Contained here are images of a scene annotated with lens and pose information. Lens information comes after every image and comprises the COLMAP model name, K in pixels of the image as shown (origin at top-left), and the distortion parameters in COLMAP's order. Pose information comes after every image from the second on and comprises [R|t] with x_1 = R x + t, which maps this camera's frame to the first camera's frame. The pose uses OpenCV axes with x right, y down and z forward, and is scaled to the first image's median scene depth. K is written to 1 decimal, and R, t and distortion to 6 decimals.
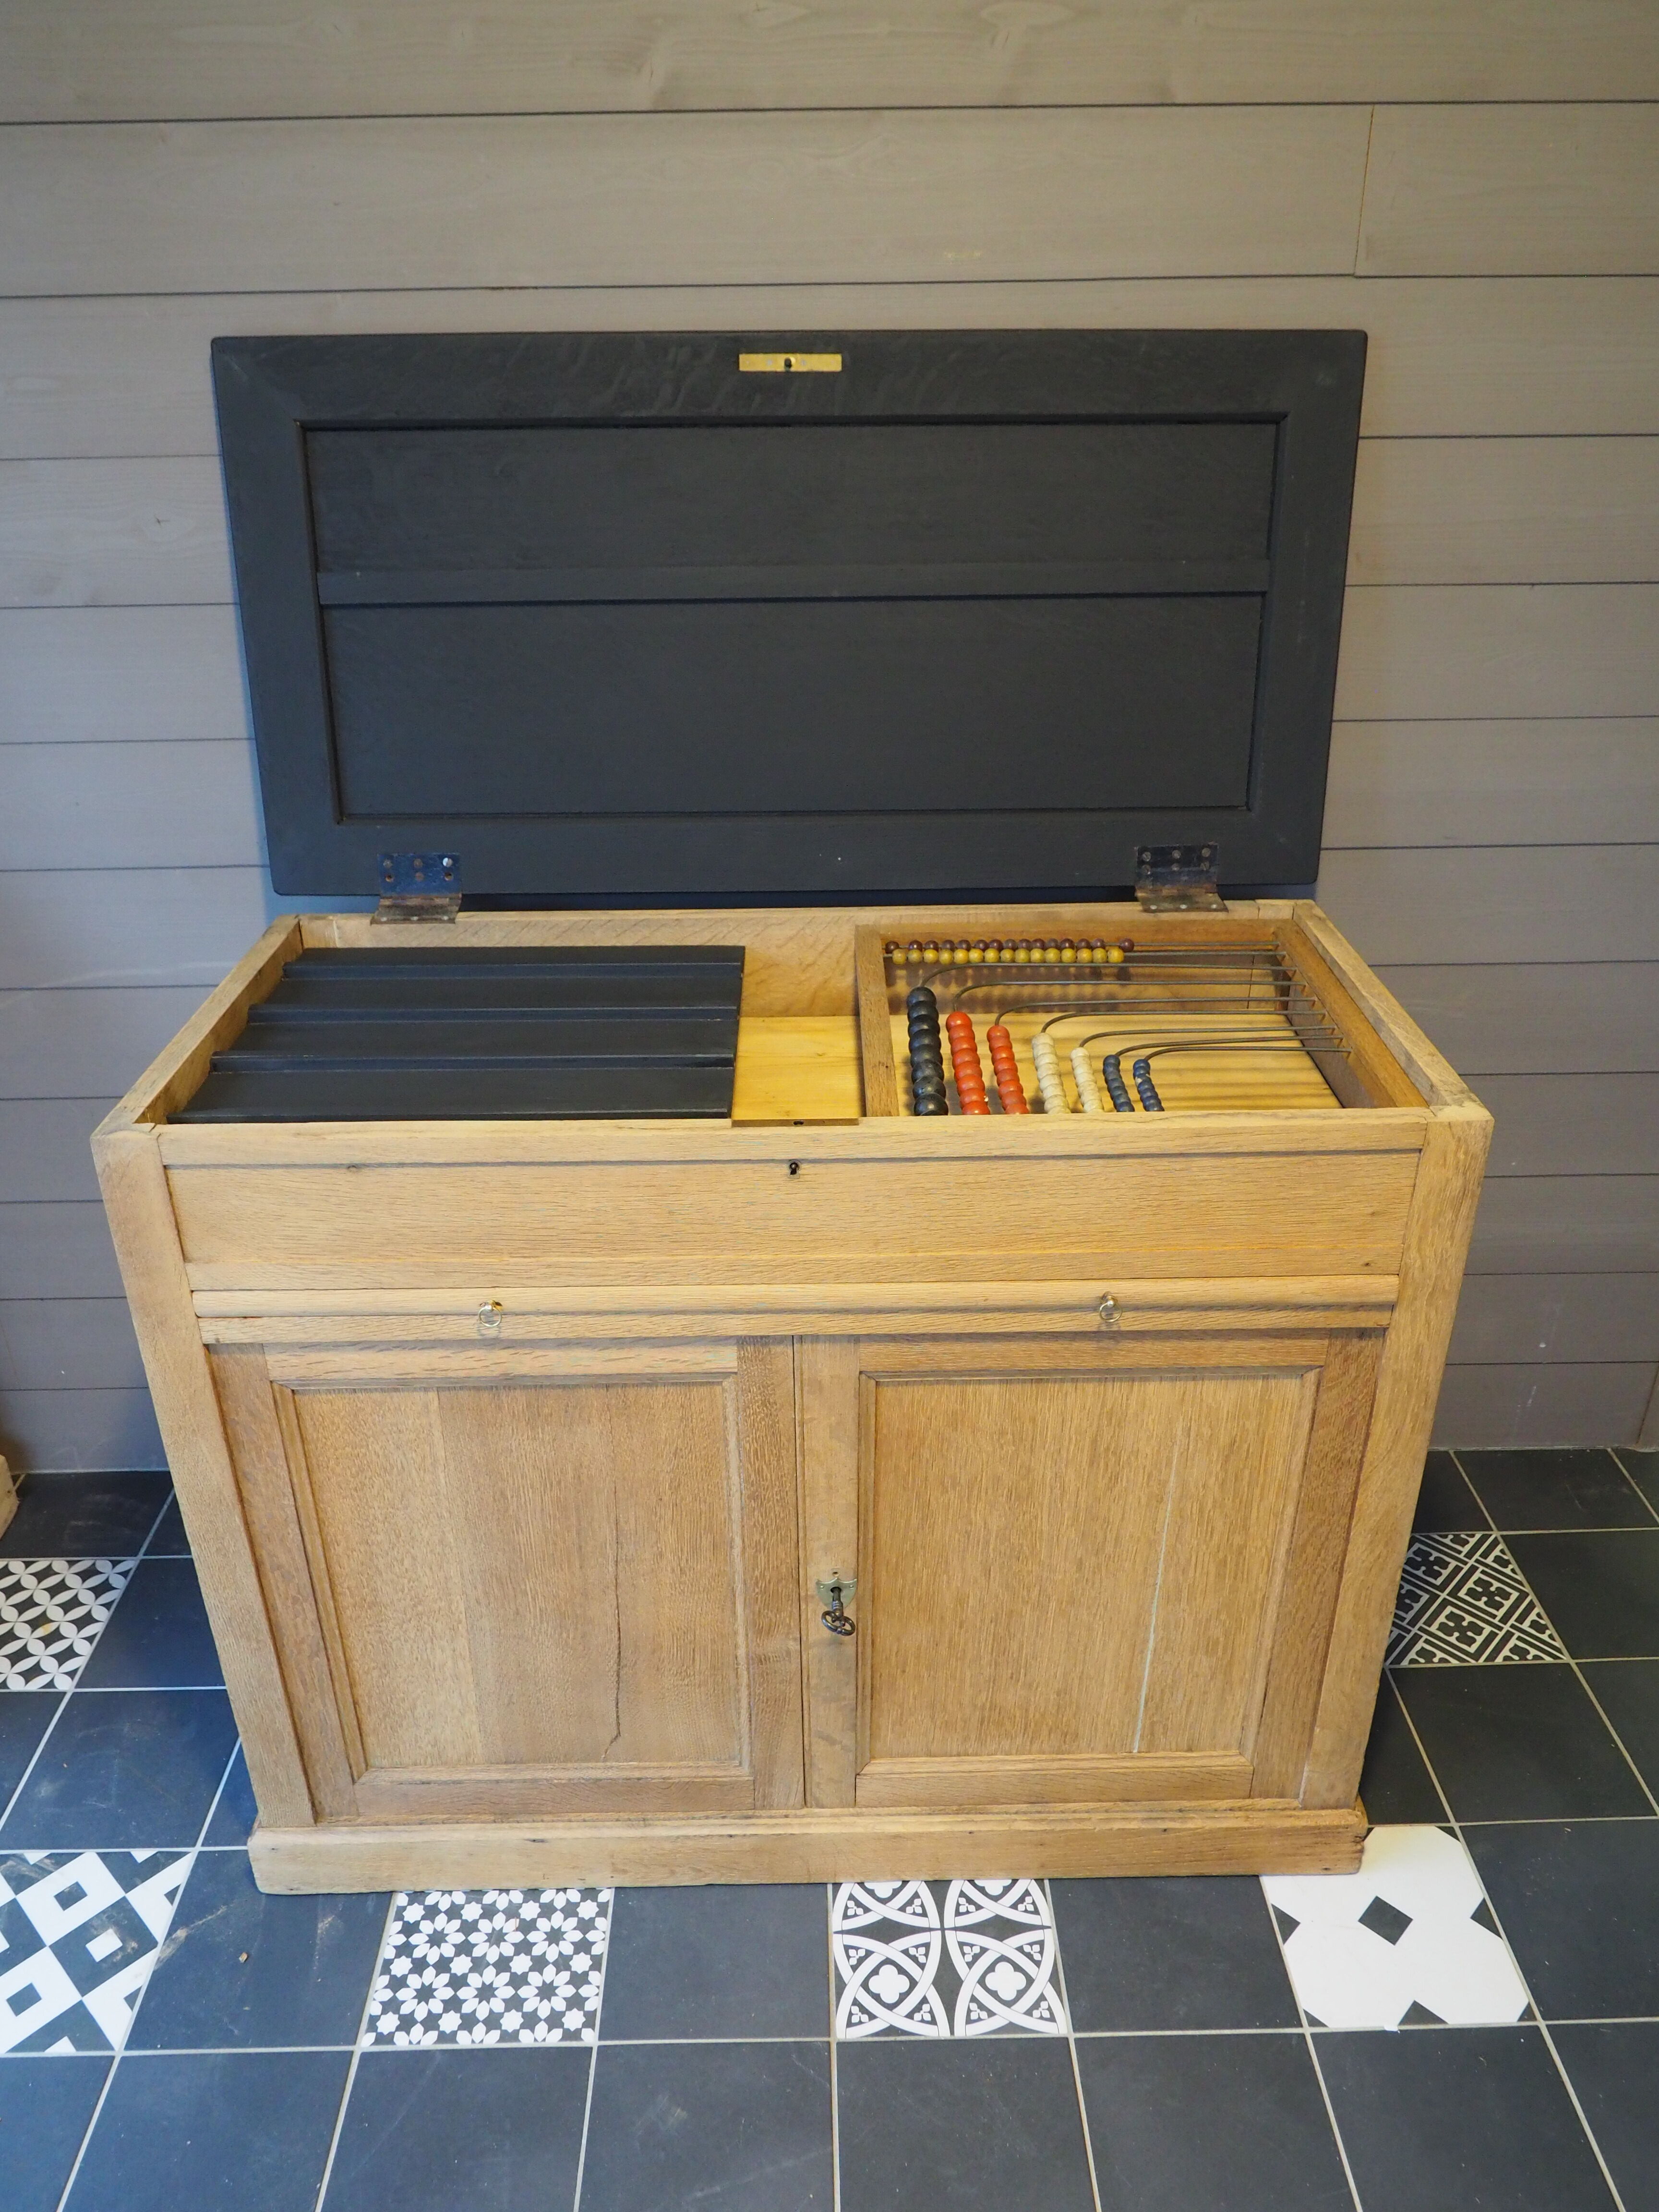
lens RADIAL K [[1594.5, 0, 818.5], [0, 1594.5, 1110.4], [0, 0, 1]] dist [-0.013046, -0.004473]
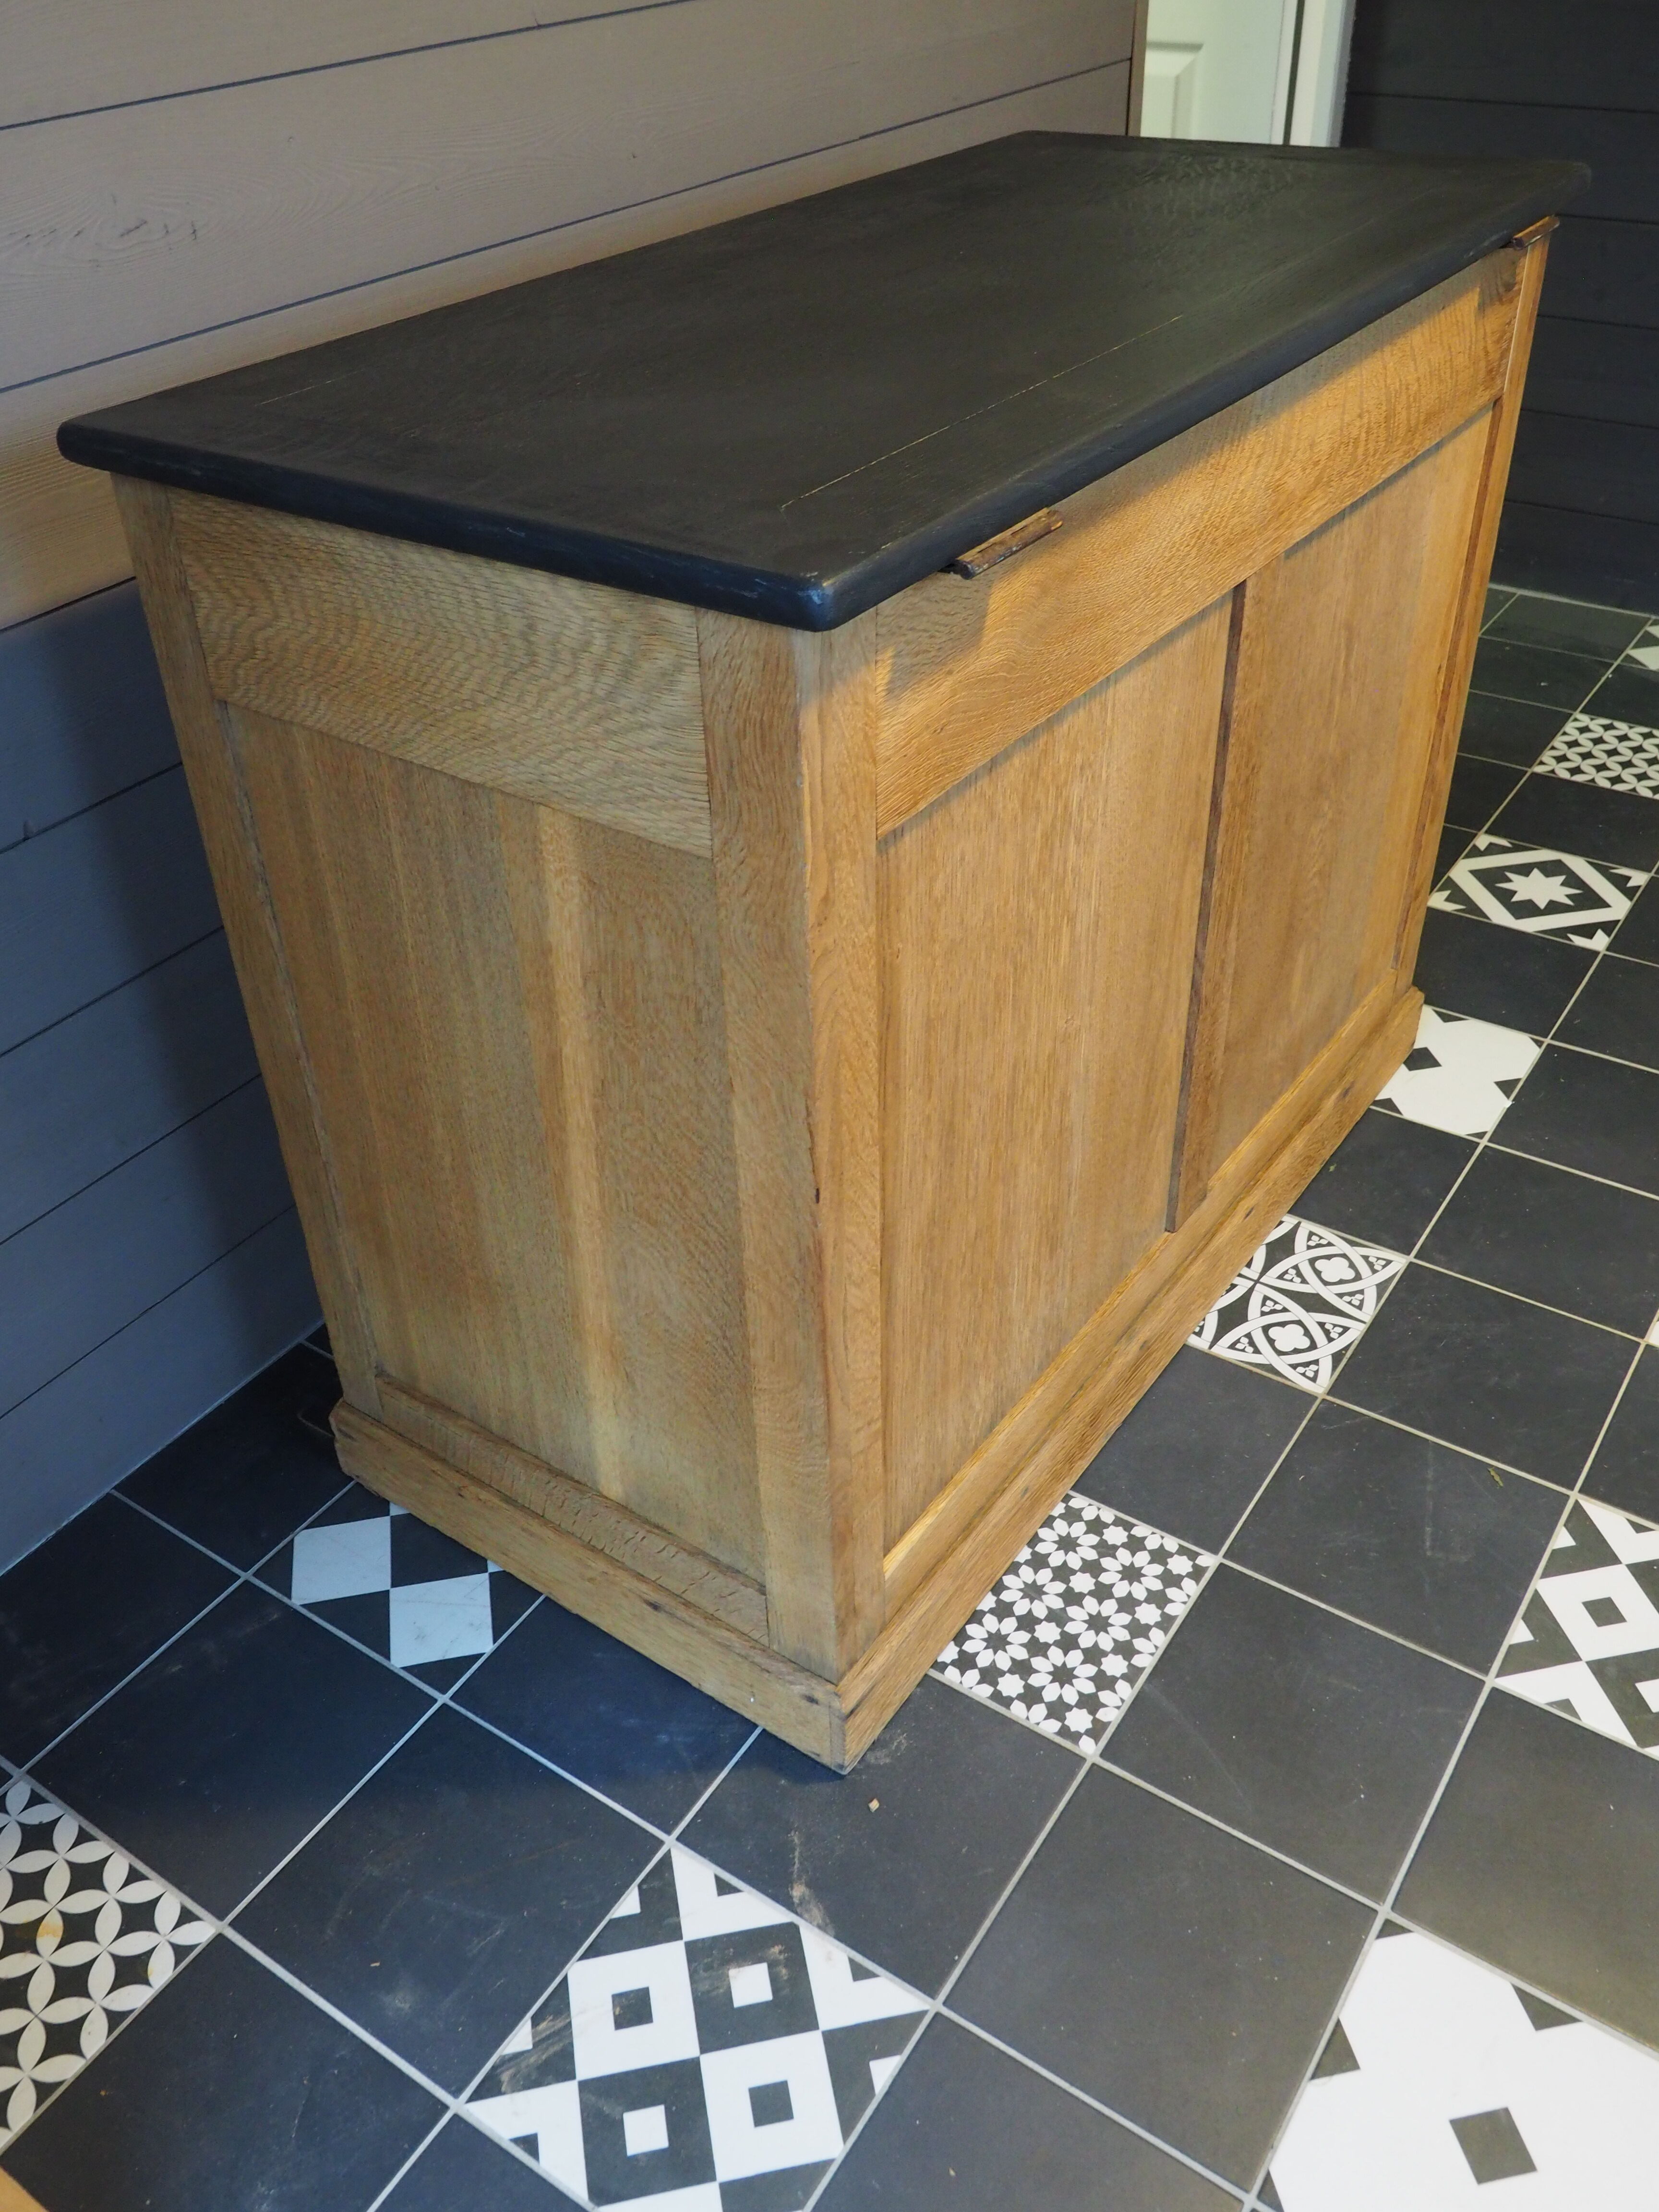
lens RADIAL K [[1861.1, 0, 826.8], [0, 1861.1, 1104.7], [0, 0, 1]] dist [-0.017868, -0.003443]
pose [[0.574461, -0.489920, 0.655723, -0.779958], [0.395096, 0.867559, 0.302060, -0.022700], [-0.716864, 0.085552, 0.691944, 0.406932]]
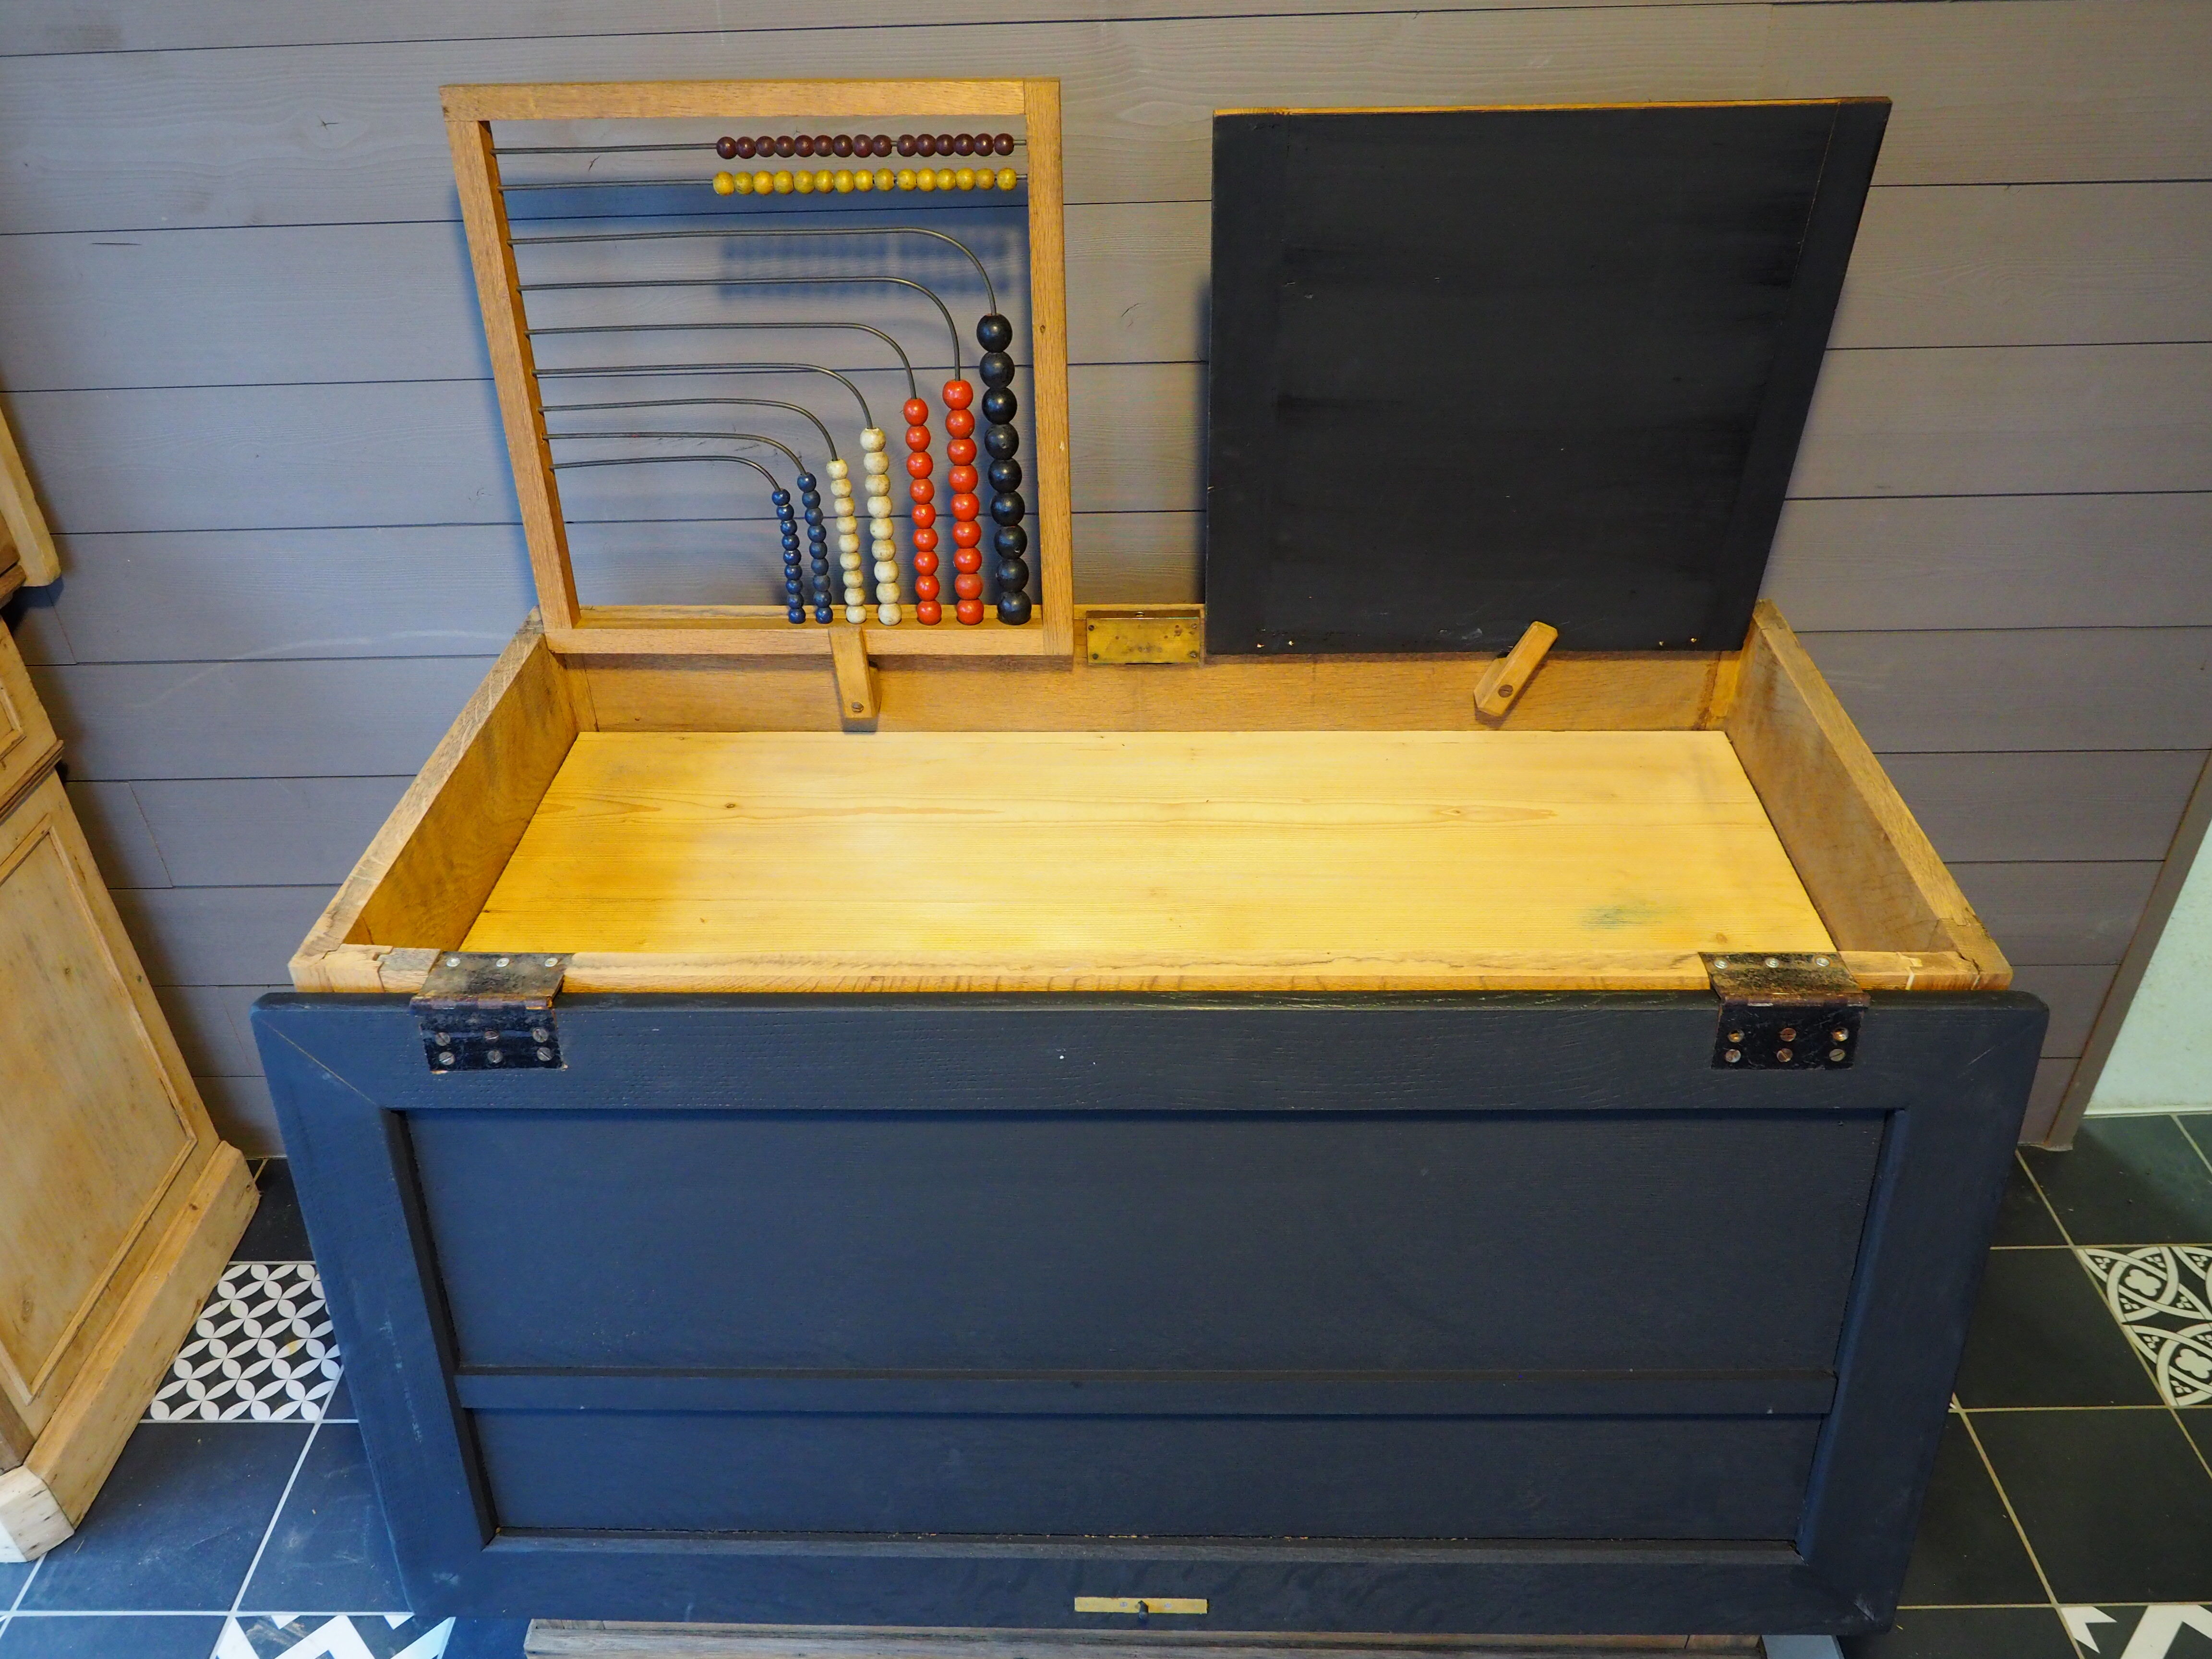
lens RADIAL K [[1685.3, 0, 1087.5], [0, 1685.3, 826.7], [0, 0, 1]] dist [-0.014988, -0.001876]
pose [[0.999511, 0.003140, -0.031108, 0.009347], [0.001099, 0.990803, 0.135308, -0.135156], [0.031247, -0.135276, 0.990315, 0.108425]]
